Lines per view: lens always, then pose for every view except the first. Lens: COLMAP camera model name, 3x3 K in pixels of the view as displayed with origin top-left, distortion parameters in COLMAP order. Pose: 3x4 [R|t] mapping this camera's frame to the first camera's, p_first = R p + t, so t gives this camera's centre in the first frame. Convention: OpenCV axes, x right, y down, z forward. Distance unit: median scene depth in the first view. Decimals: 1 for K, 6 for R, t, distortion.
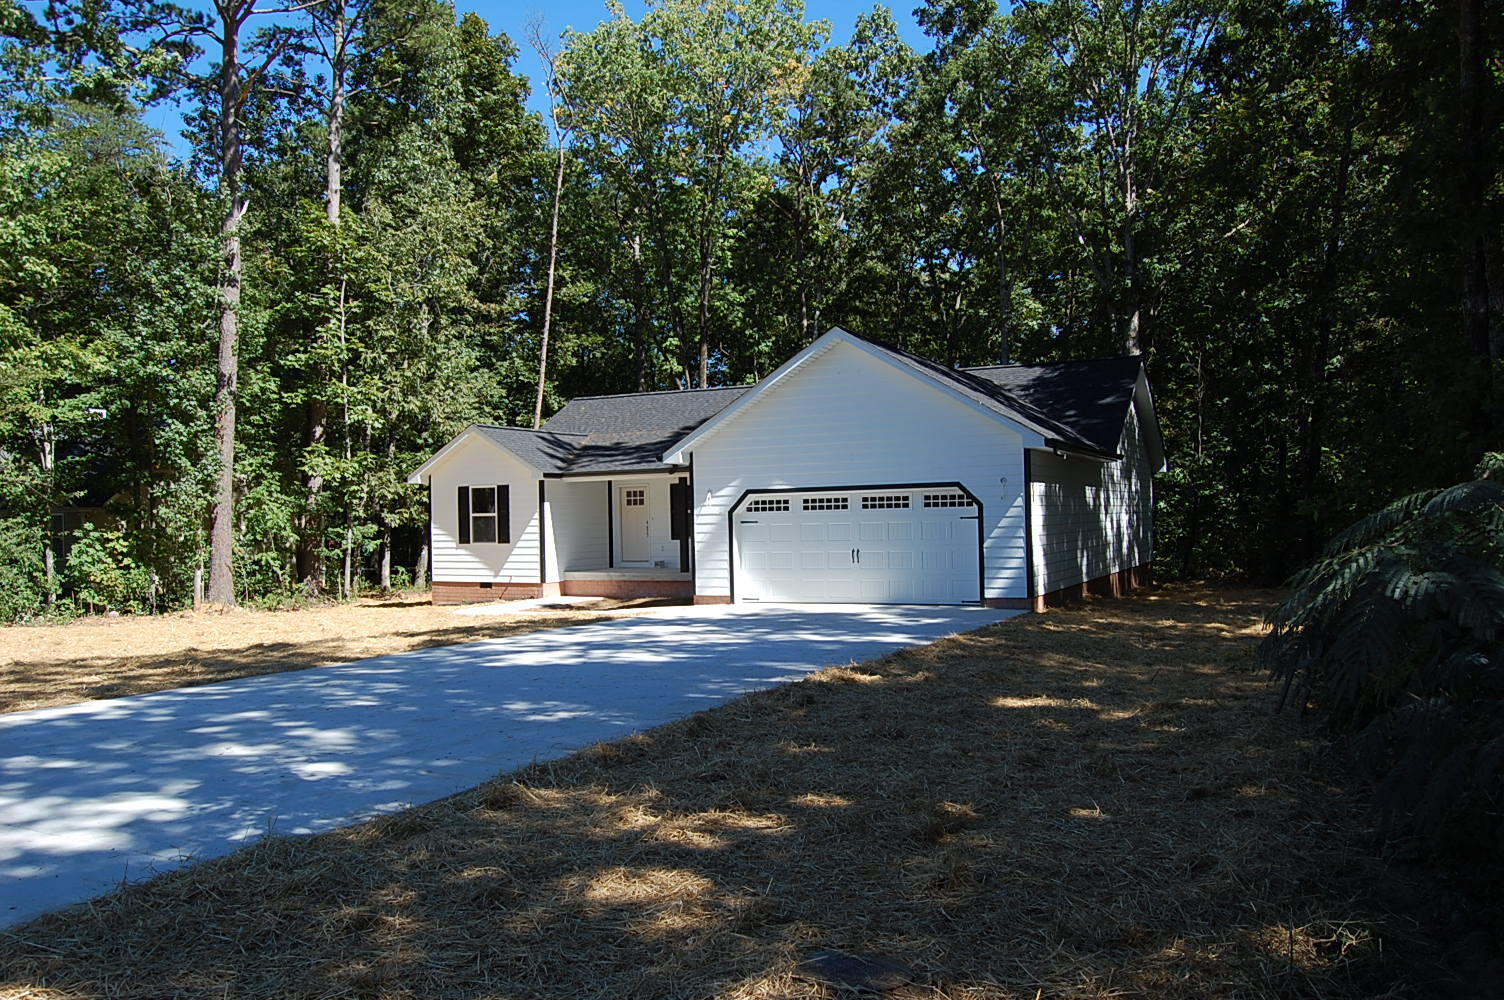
lens RADIAL K [[1183.0, 0, 762.0], [0, 1183.0, 514.3], [0, 0, 1]] dist [-0.097392, 0.044575]
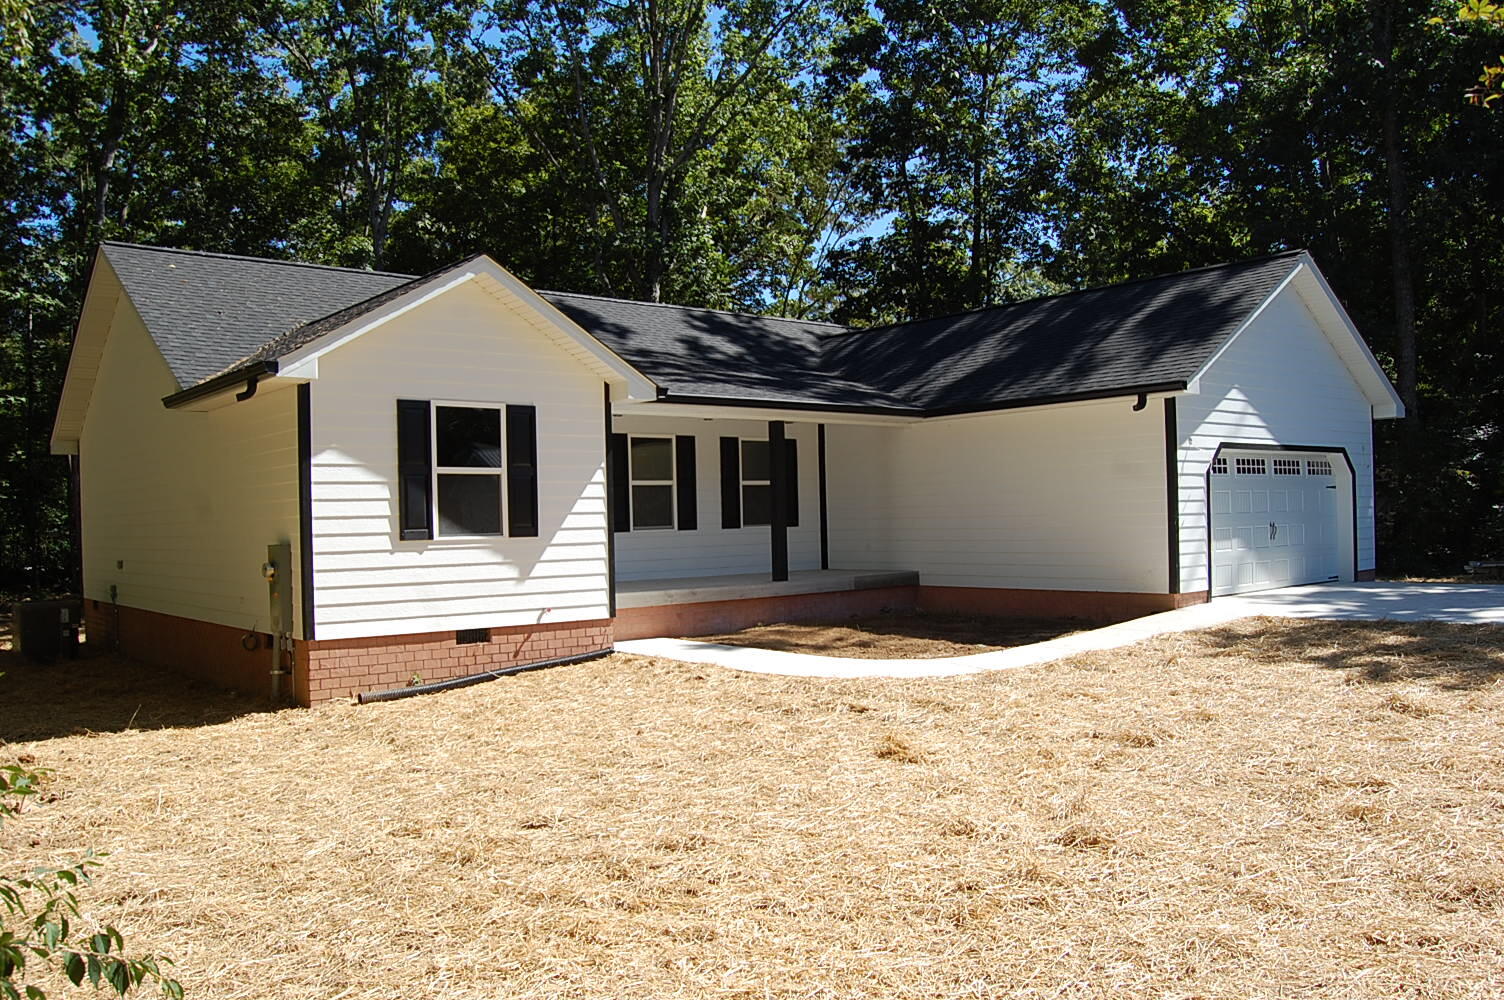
lens RADIAL K [[1183.0, 0, 762.0], [0, 1183.0, 514.3], [0, 0, 1]] dist [-0.097392, 0.044575]
pose [[0.389670, 0.006695, 0.920930, -0.595608], [0.007404, 0.999918, -0.010403, 0.021710], [-0.920925, 0.010872, 0.389589, 0.747672]]
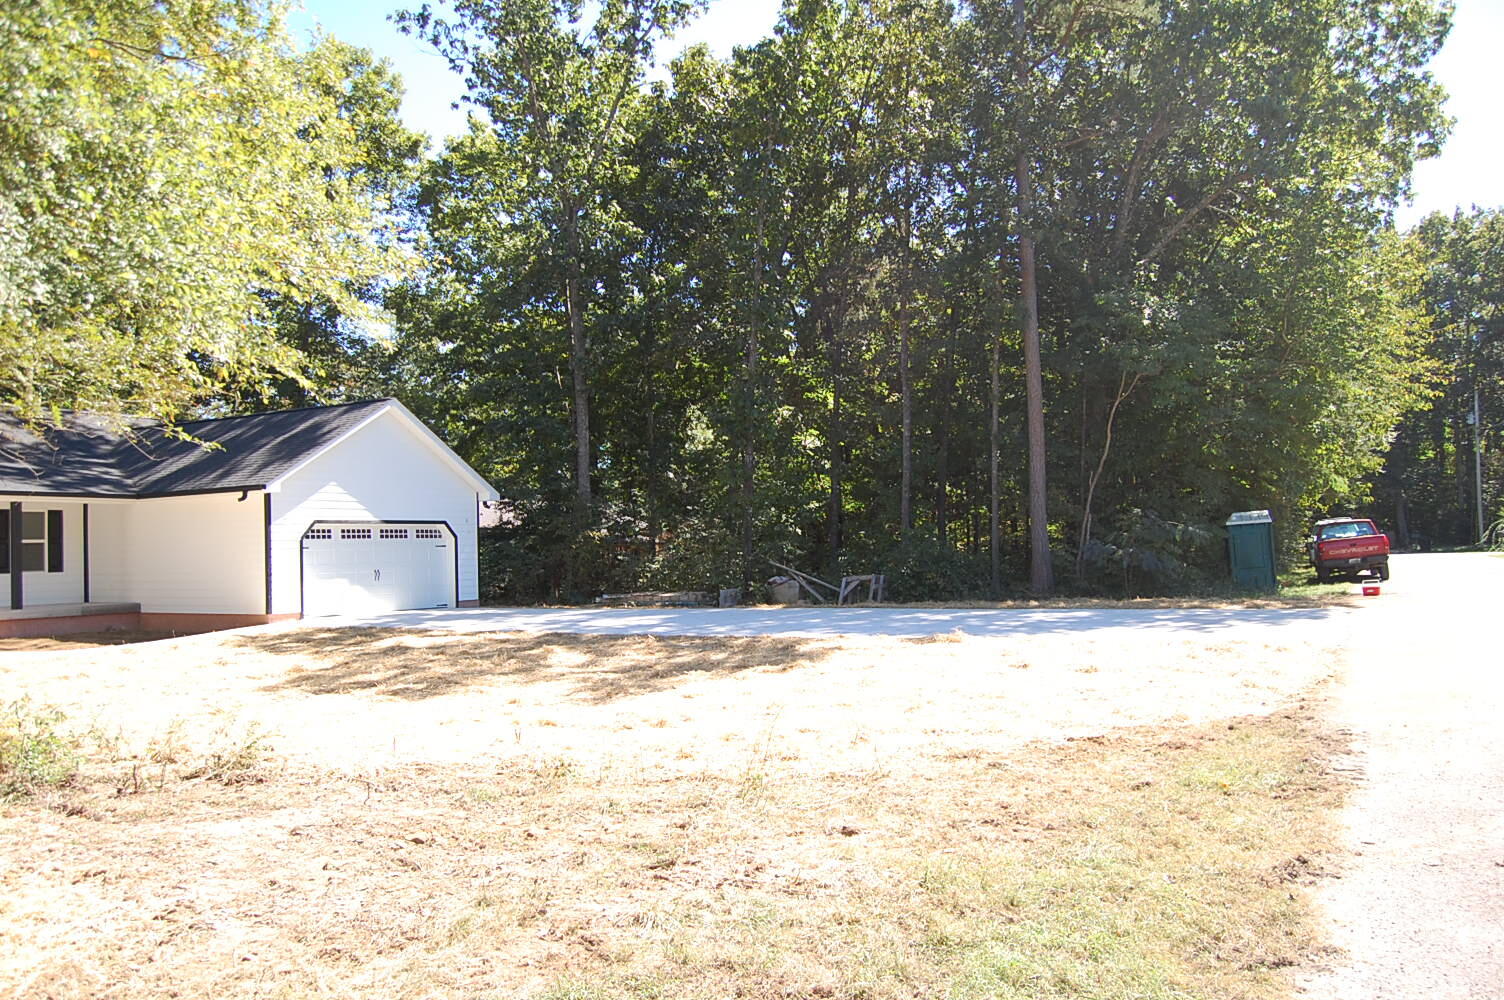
lens RADIAL K [[1183.0, 0, 762.0], [0, 1183.0, 514.3], [0, 0, 1]] dist [-0.097392, 0.044575]
pose [[0.030839, 0.041563, 0.998660, -0.872113], [0.010829, 0.999063, -0.041914, 0.020095], [-0.999466, 0.012107, 0.030360, 0.400966]]
